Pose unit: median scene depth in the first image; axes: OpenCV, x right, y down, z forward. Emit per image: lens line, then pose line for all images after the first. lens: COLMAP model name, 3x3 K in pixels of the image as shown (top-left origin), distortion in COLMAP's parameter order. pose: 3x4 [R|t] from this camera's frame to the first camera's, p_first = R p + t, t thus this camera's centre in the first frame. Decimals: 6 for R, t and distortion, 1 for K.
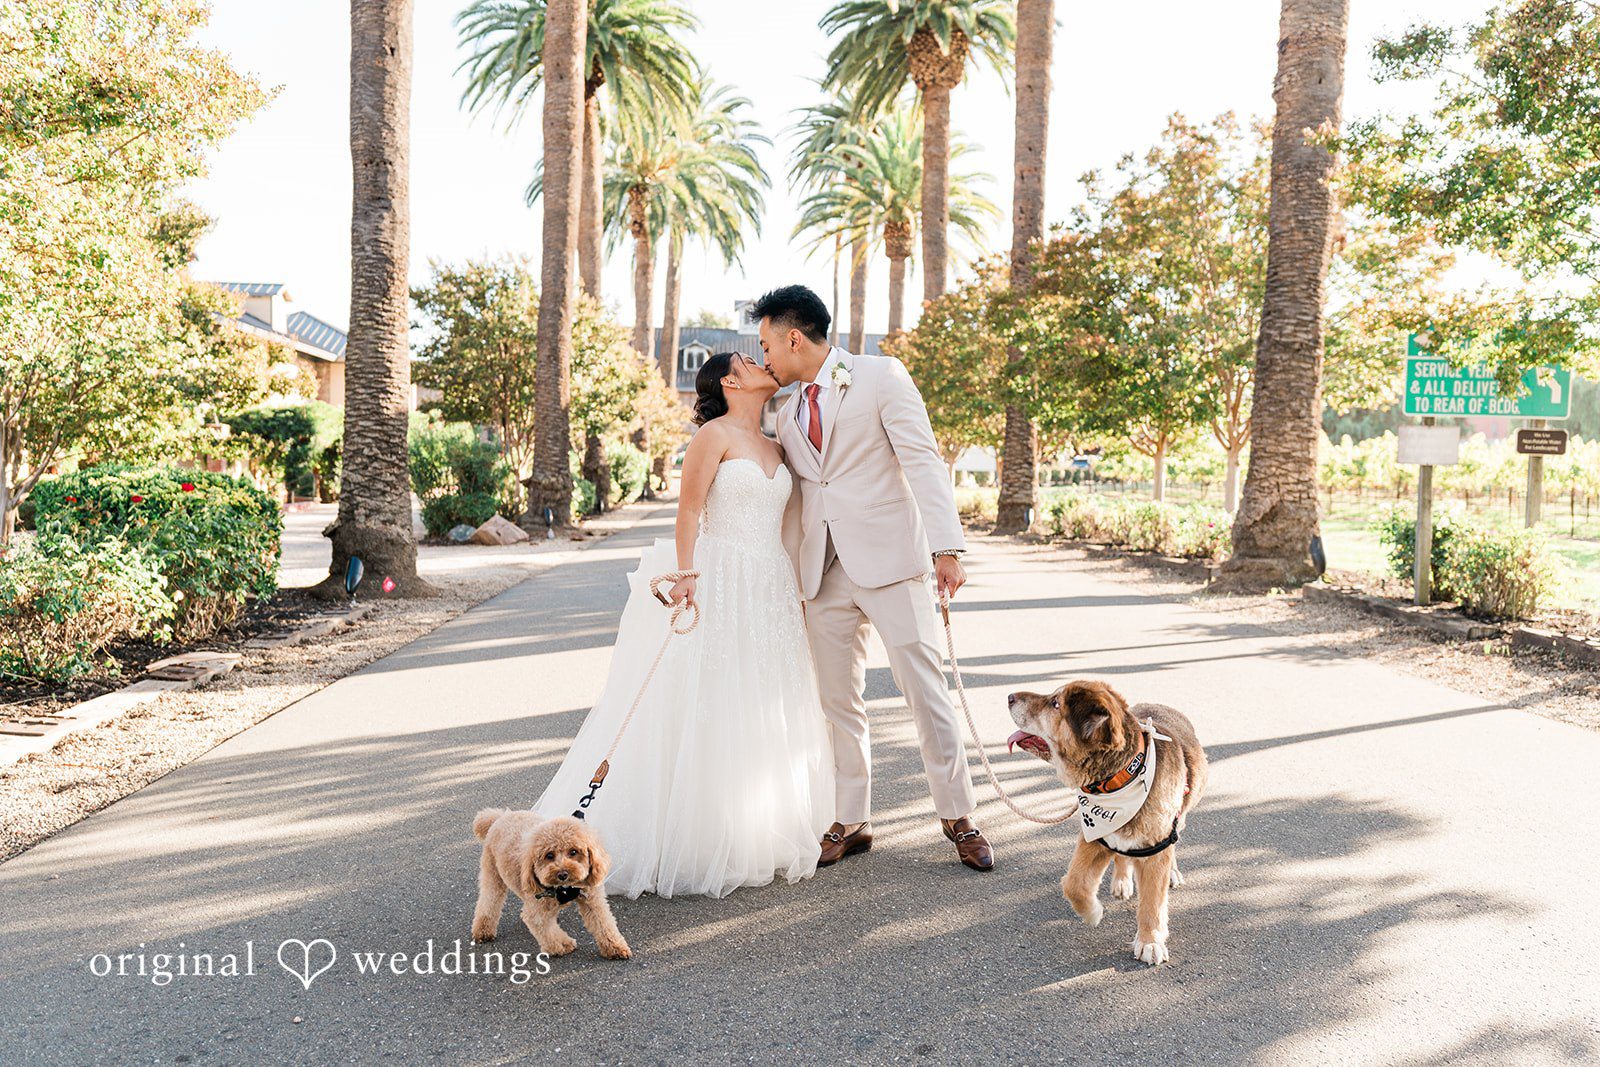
lens RADIAL K [[1376.5, 0, 800.0], [0, 1376.5, 533.5], [0, 0, 1]] dist [0.003678, 0.002087]
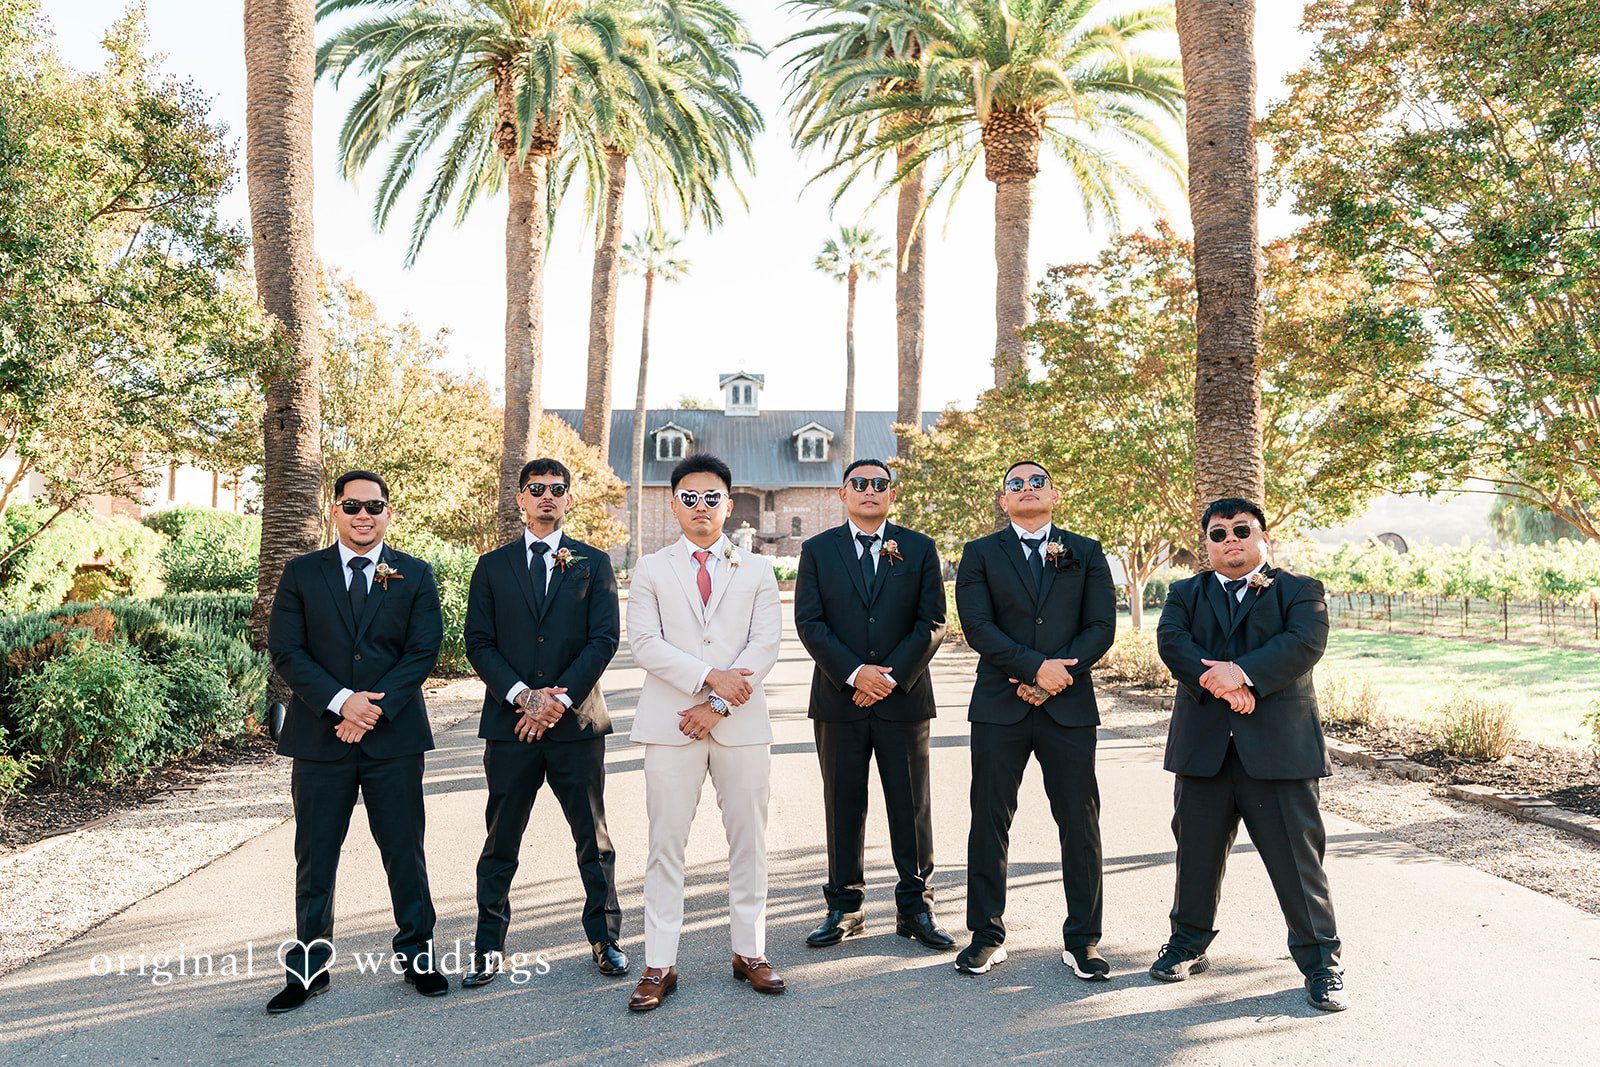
lens RADIAL K [[1417.5, 0, 711.2], [0, 1417.5, 487.1], [0, 0, 1]] dist [0.004419, 0.000833]
pose [[0.998103, -0.016818, -0.059233, -0.024906], [0.010061, 0.993593, -0.112571, -0.056781], [0.060747, 0.111761, 0.991877, 1.010573]]
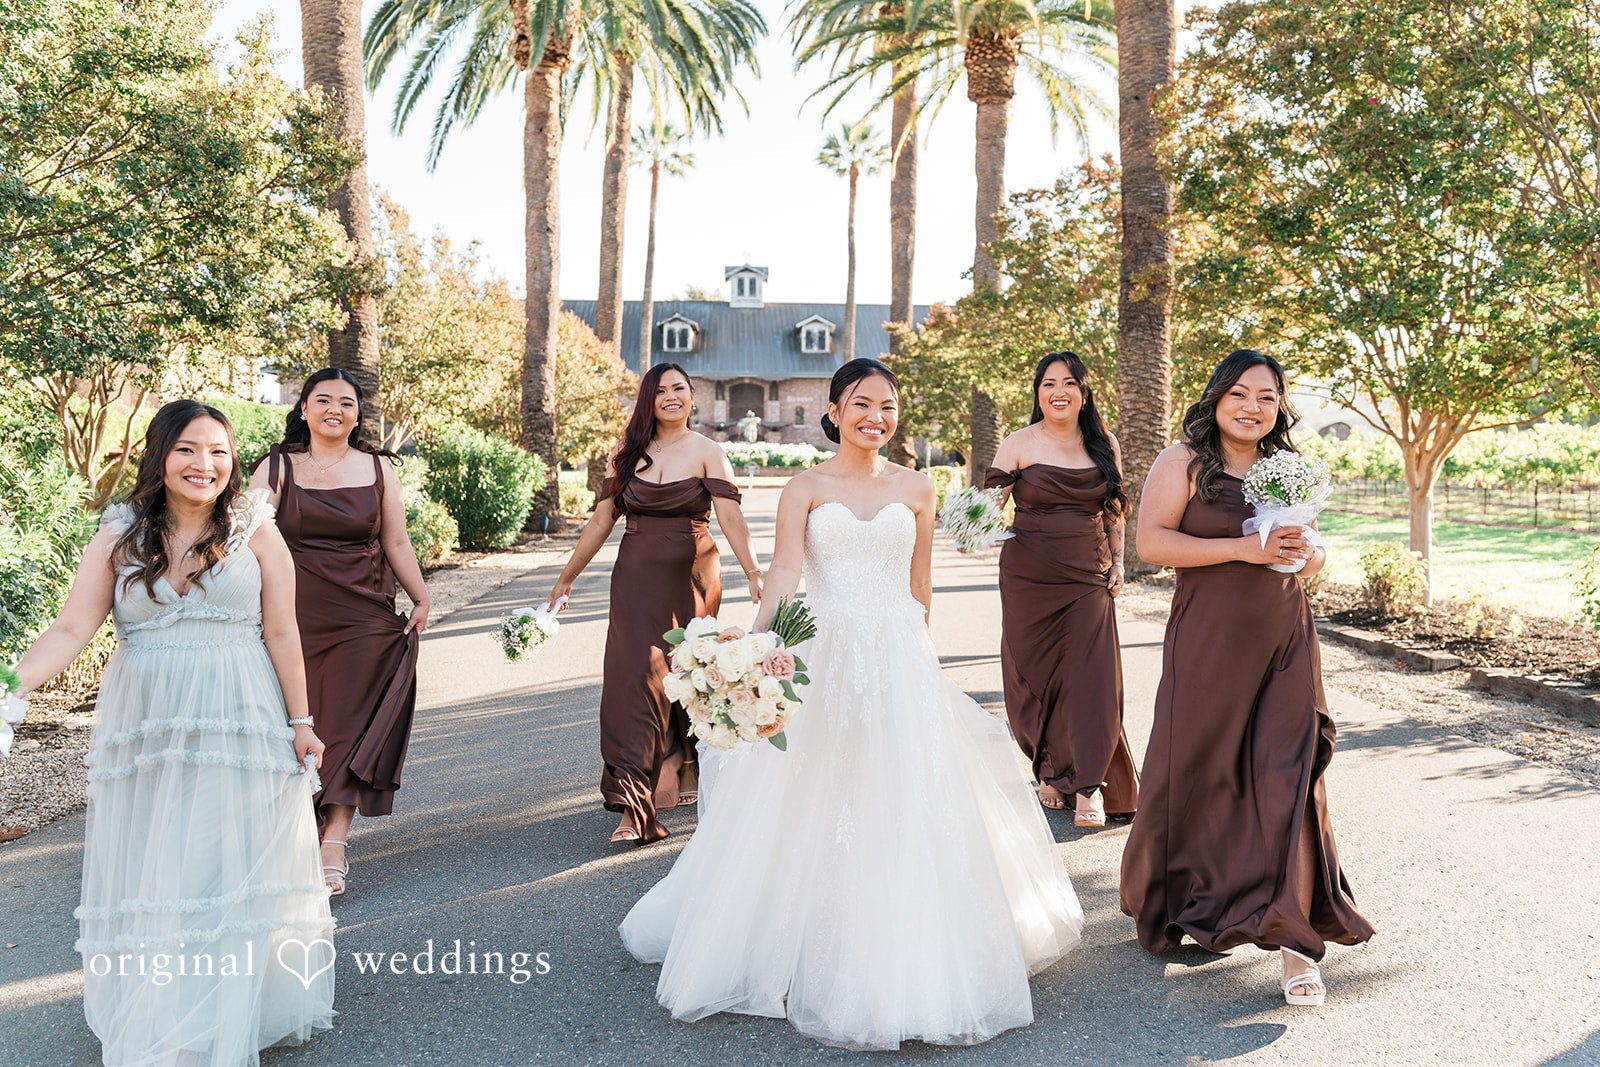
lens RADIAL K [[1391.3, 0, 855.4], [0, 1391.3, 528.5], [0, 0, 1]] dist [0.001382, -0.025446]
pose [[0.999144, -0.017264, 0.037602, -0.019554], [0.017369, 0.999846, -0.002463, -0.049440], [-0.037554, 0.003114, 0.999290, 0.906475]]
